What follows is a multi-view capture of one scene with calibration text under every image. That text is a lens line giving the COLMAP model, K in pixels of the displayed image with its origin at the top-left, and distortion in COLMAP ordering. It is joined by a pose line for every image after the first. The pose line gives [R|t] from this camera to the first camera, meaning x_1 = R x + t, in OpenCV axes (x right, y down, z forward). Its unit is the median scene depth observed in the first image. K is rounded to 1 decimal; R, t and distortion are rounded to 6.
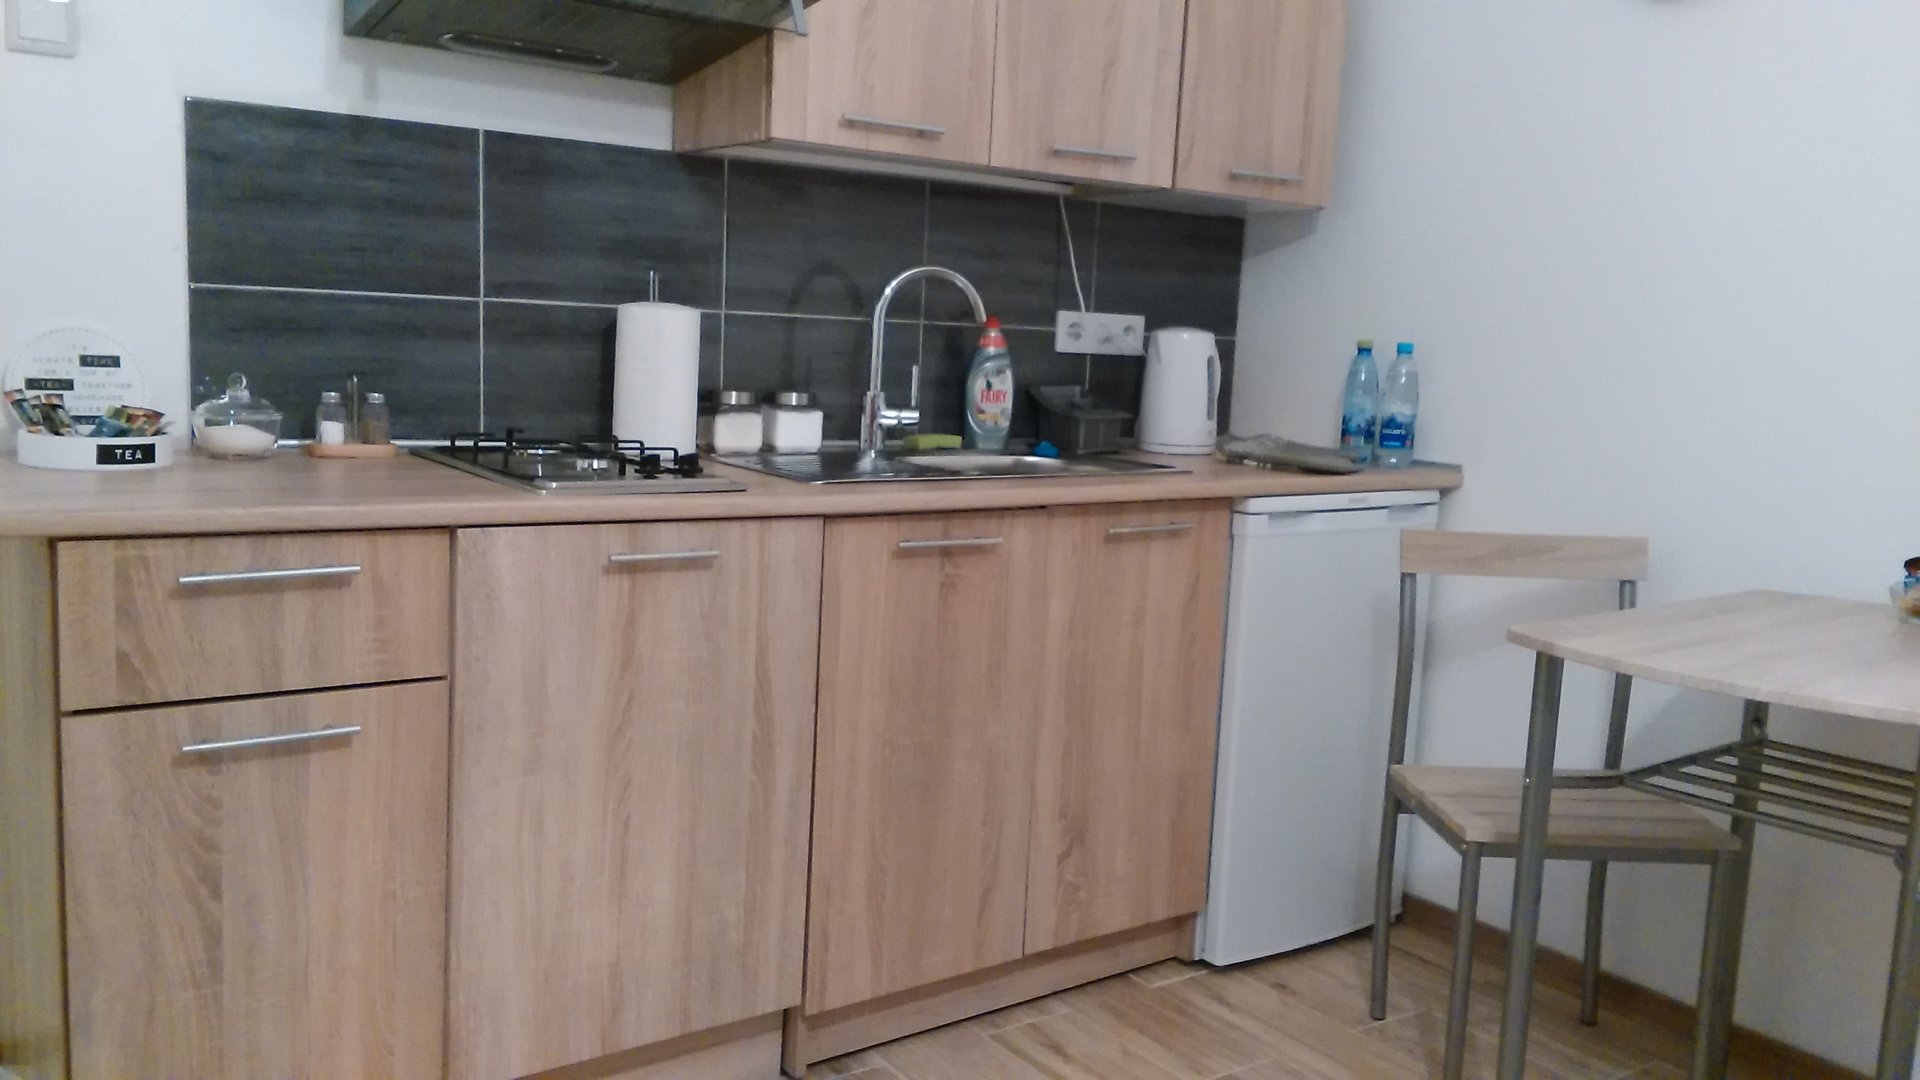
lens RADIAL K [[1546.3, 0, 969.3], [0, 1546.3, 538.1], [0, 0, 1]] dist [0.081271, -0.125676]
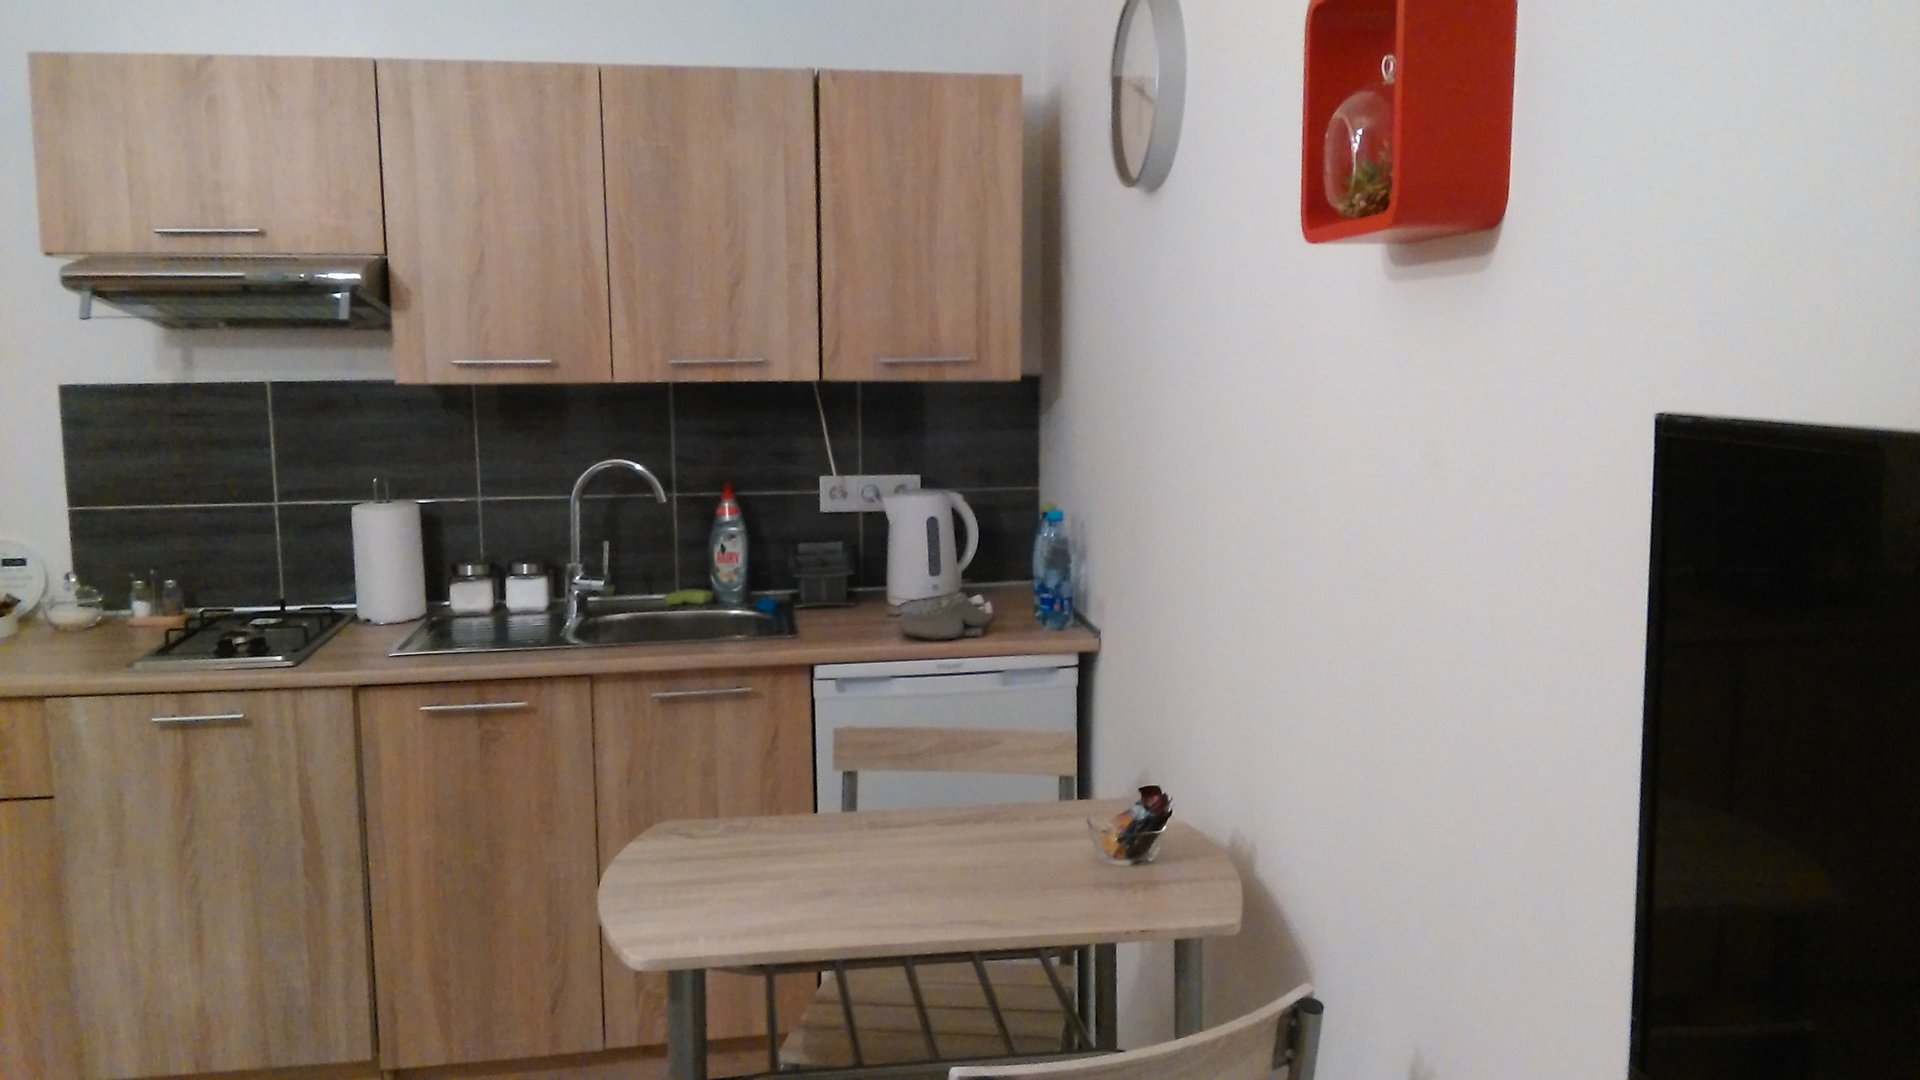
lens RADIAL K [[1546.3, 0, 999.3], [0, 1546.3, 541.0], [0, 0, 1]] dist [0.081271, -0.125676]
pose [[0.888566, 0.007919, -0.458680, 0.907493], [-0.012277, 0.999903, -0.006519, -0.123365], [0.458584, 0.011423, 0.888578, 0.077064]]
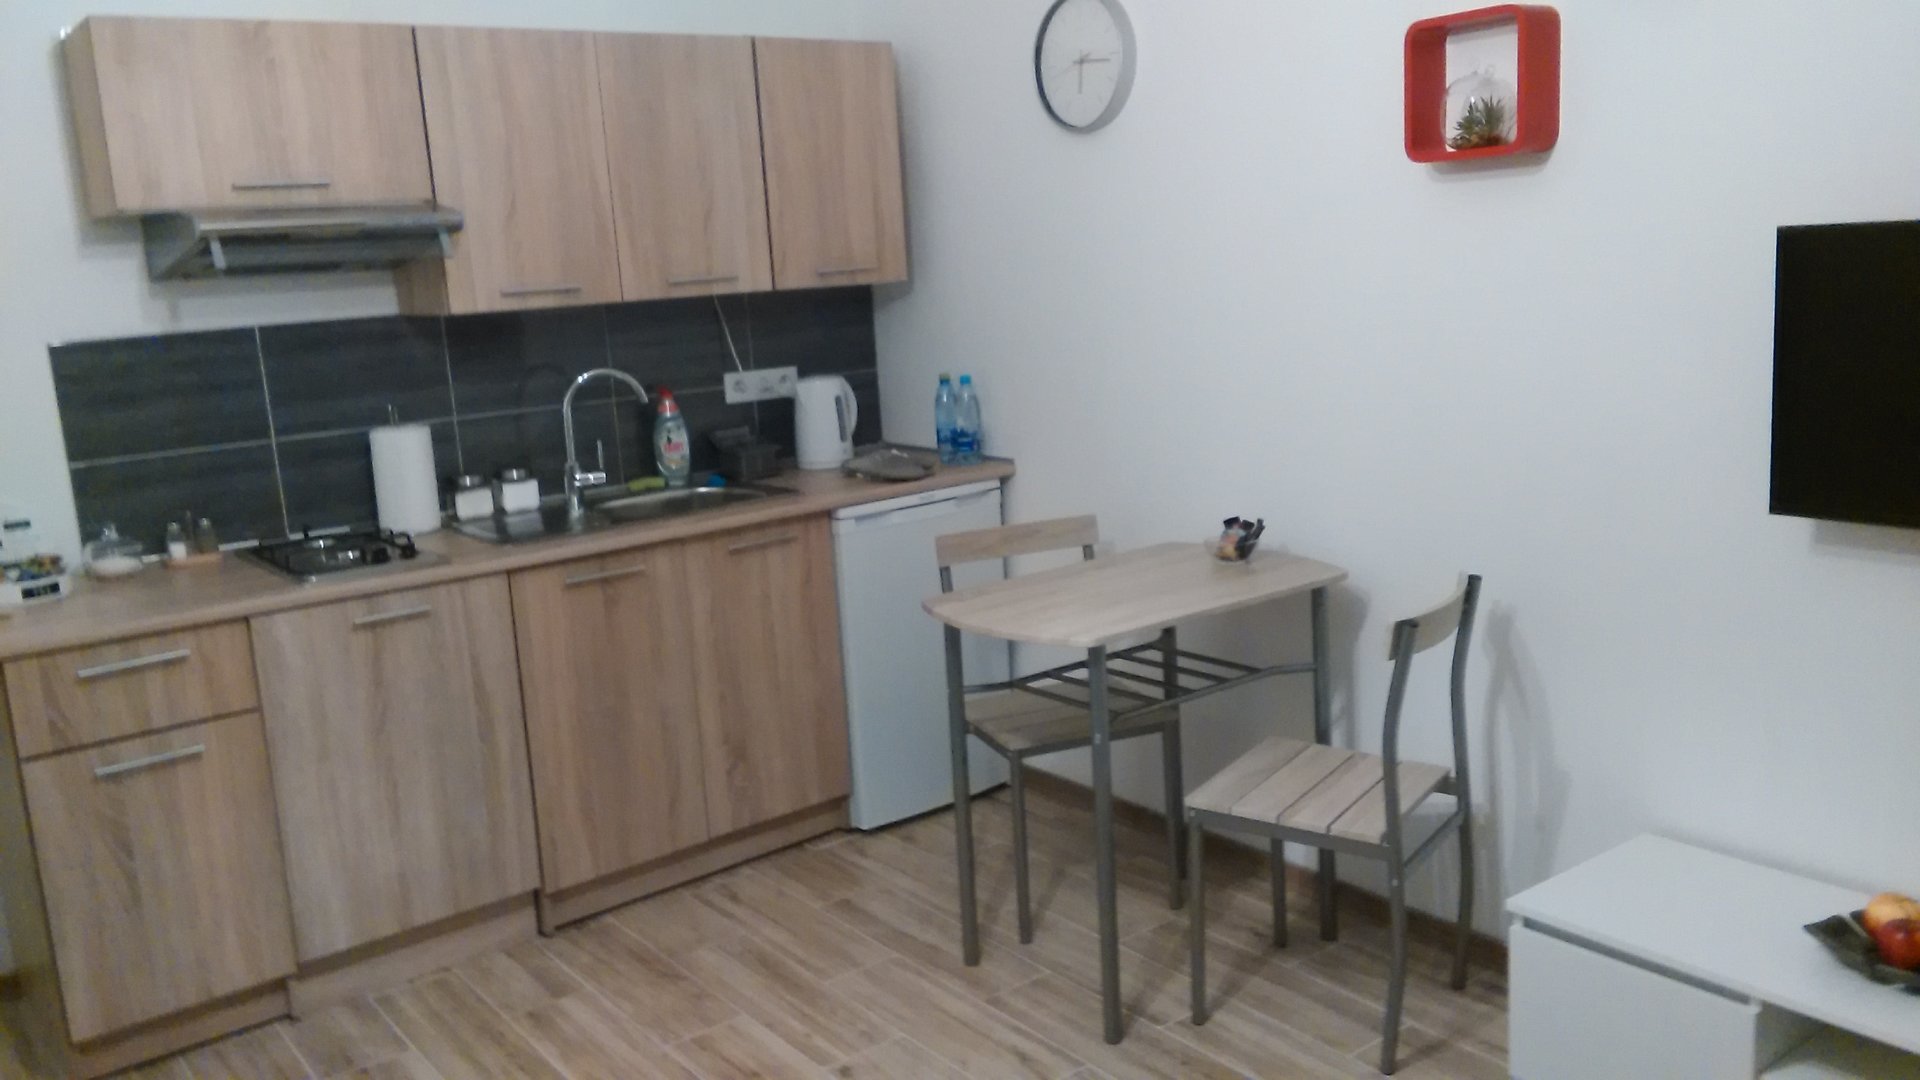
lens RADIAL K [[1546.3, 0, 971.4], [0, 1546.3, 539.3], [0, 0, 1]] dist [0.081271, -0.125676]
pose [[0.993624, -0.112350, 0.009465, 0.321427], [0.111561, 0.991843, 0.061661, -0.081807], [-0.016316, -0.060212, 0.998052, -0.491001]]
